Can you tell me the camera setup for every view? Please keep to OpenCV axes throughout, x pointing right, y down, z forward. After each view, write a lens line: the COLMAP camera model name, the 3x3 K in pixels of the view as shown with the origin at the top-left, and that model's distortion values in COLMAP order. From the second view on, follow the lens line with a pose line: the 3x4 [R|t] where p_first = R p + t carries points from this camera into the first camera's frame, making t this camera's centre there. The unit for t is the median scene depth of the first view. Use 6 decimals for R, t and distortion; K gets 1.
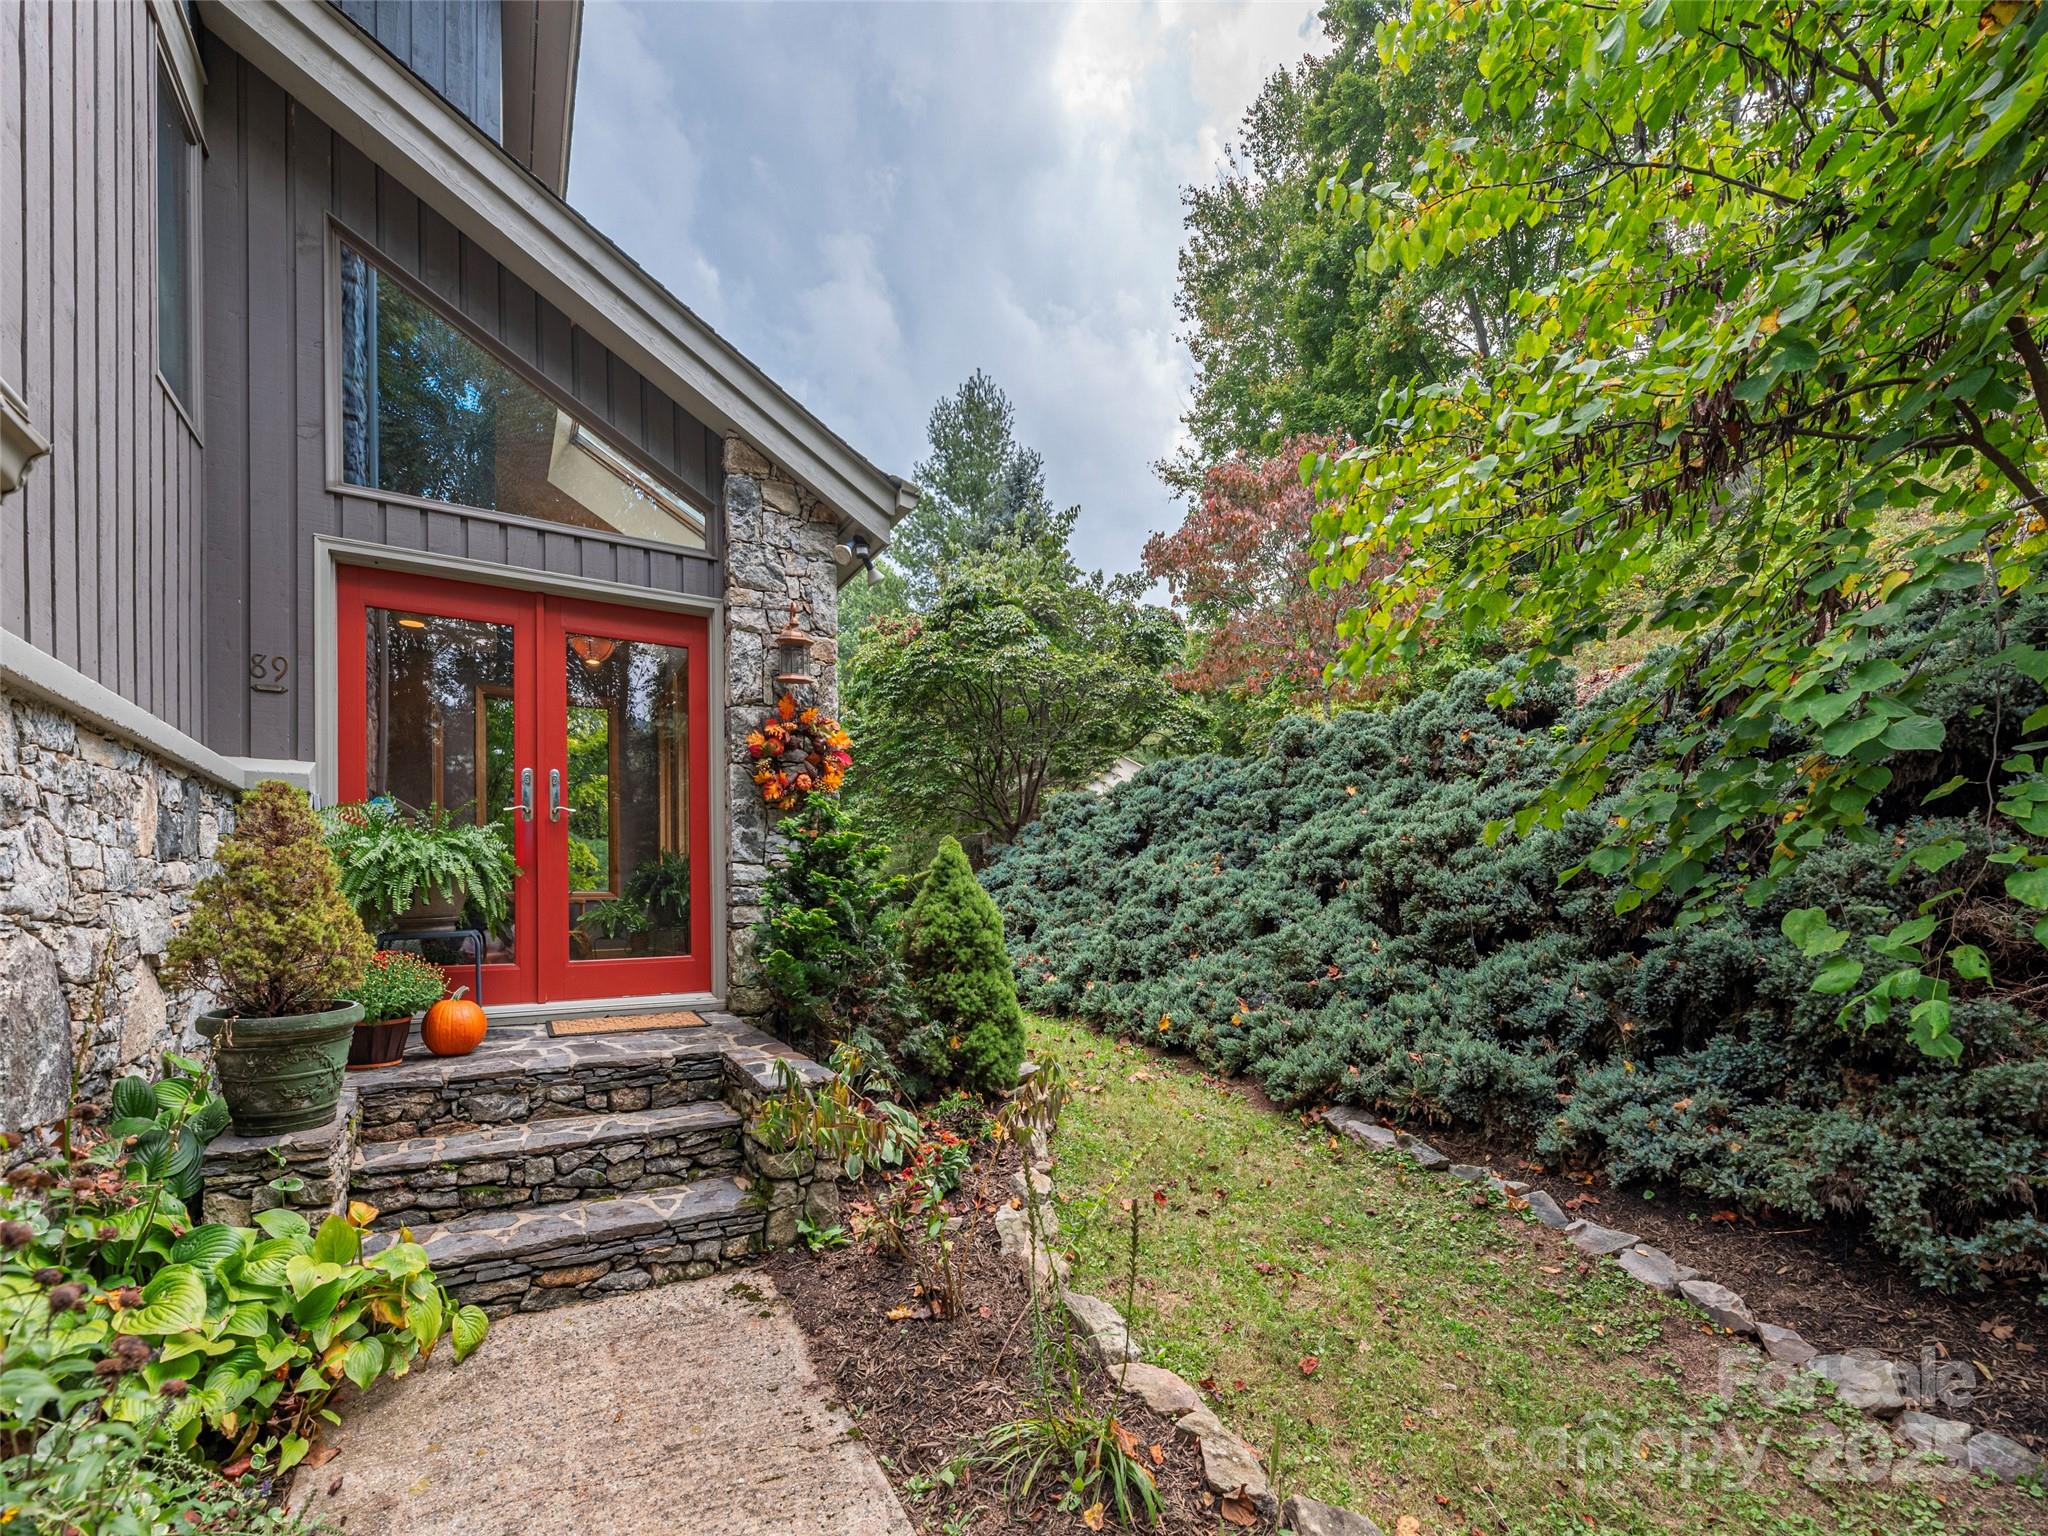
lens RADIAL K [[828.0, 0, 991.6], [0, 828.0, 857.3], [0, 0, 1]] dist [0.000689, 0.000066]
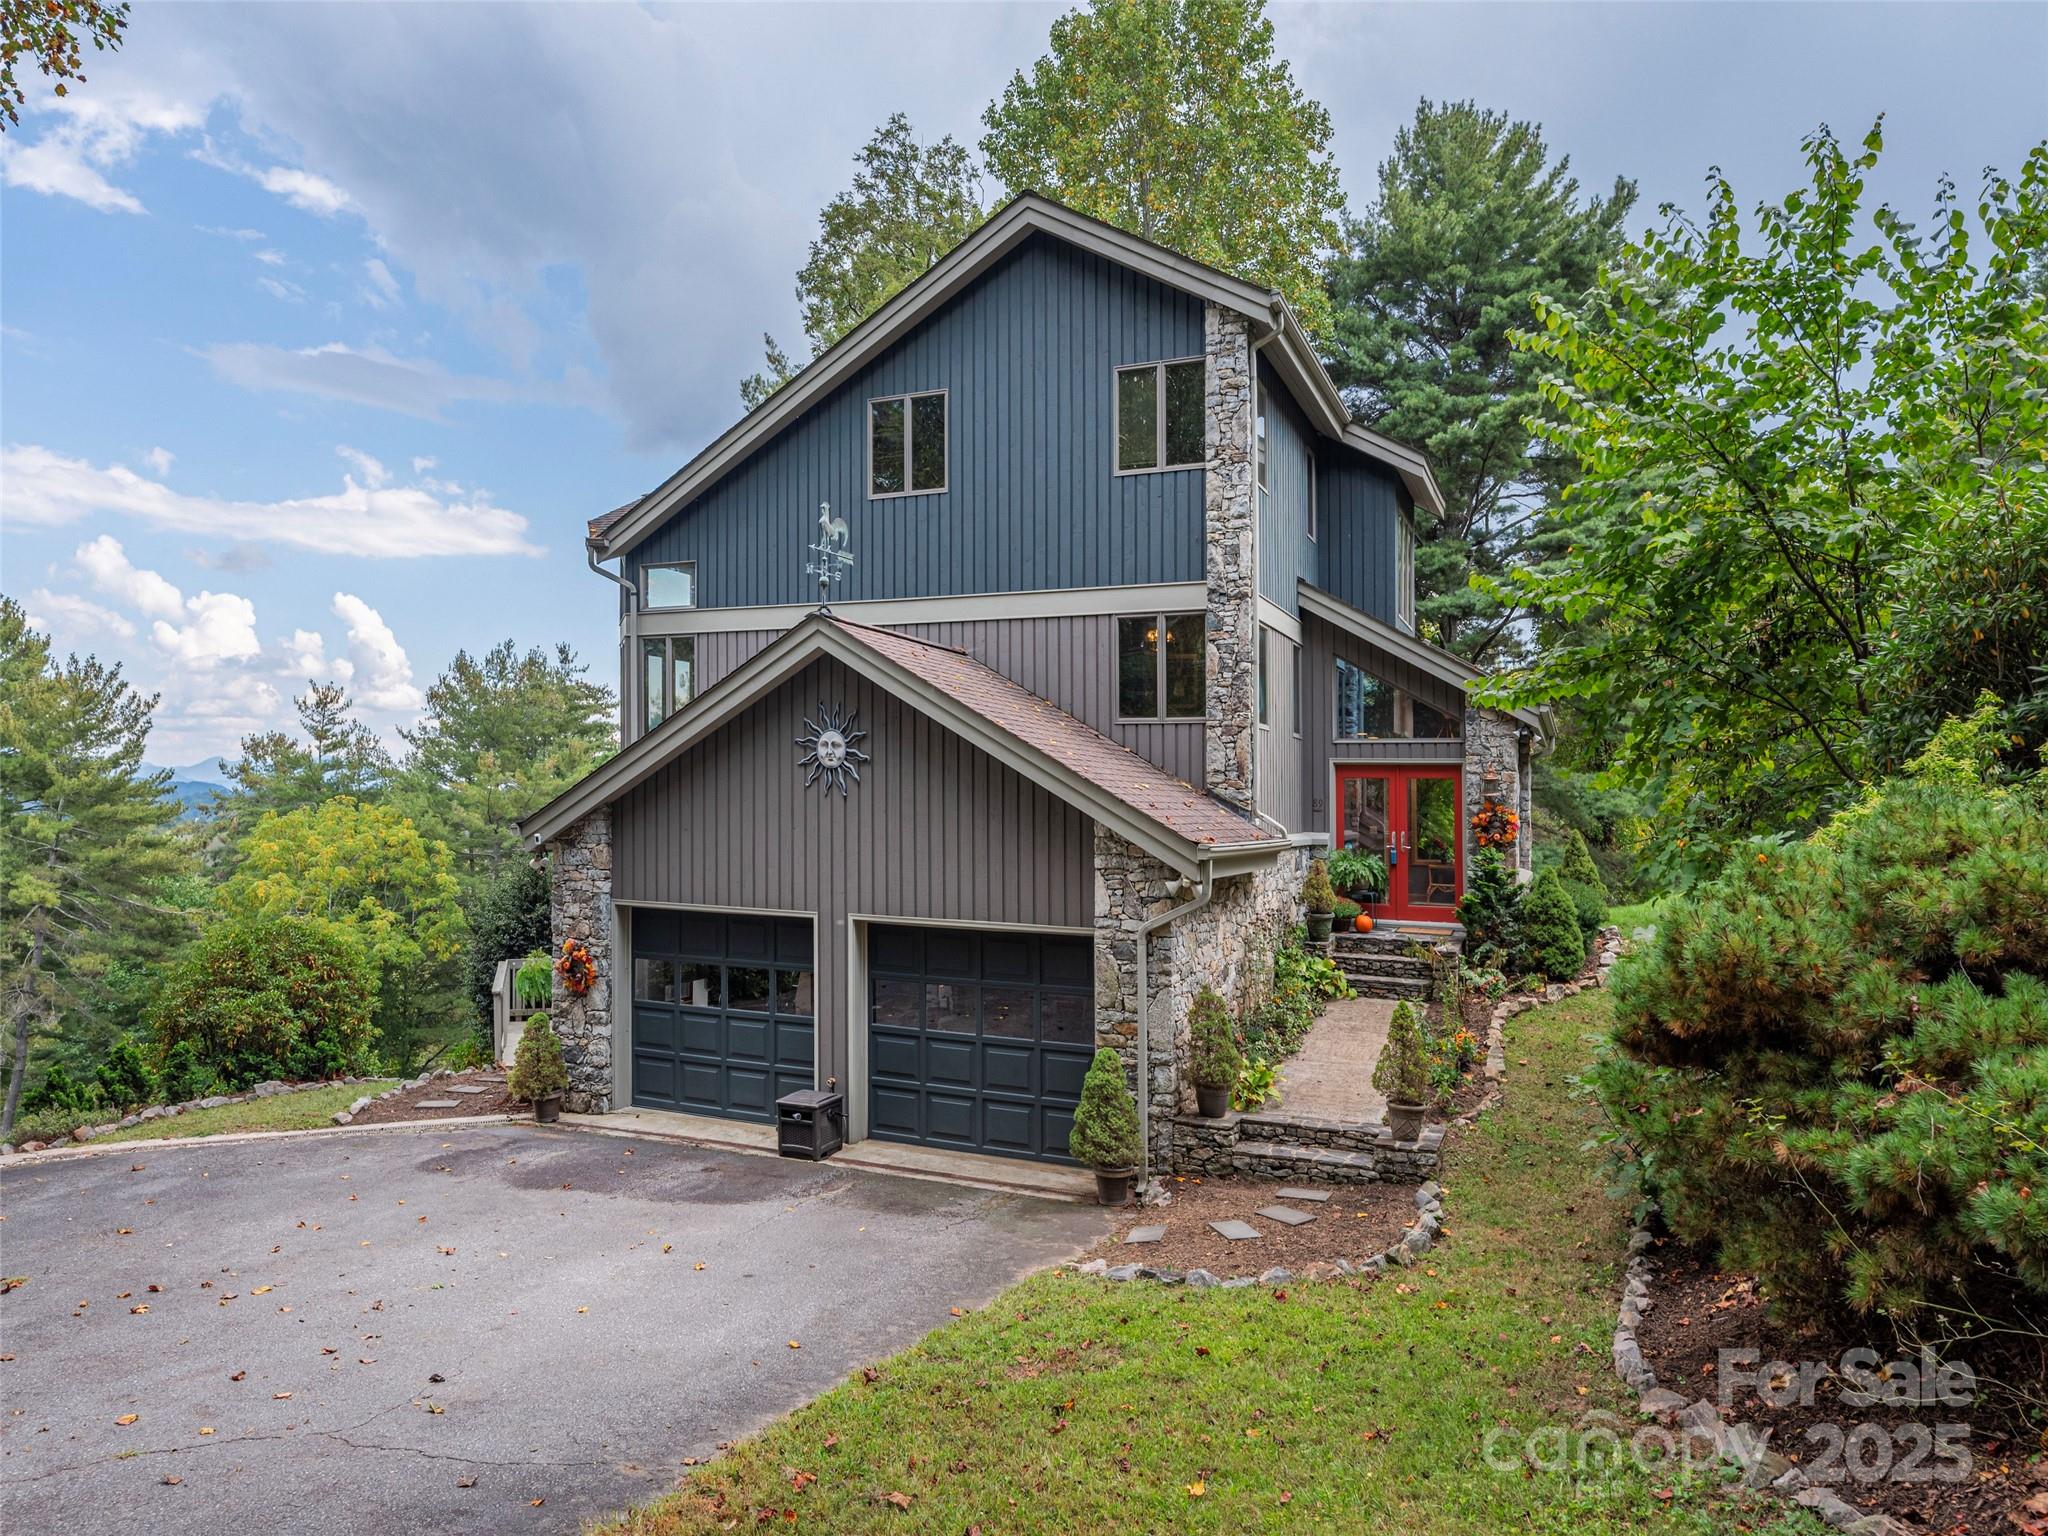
lens RADIAL K [[1283.0, 0, 1010.1], [0, 1283.0, 866.2], [0, 0, 1]] dist [-0.001448, -0.000890]
pose [[0.567408, 0.064325, -0.820920, 2.659957], [0.026380, 0.995012, 0.096200, -0.533997], [0.823014, -0.076241, 0.562881, -2.919305]]
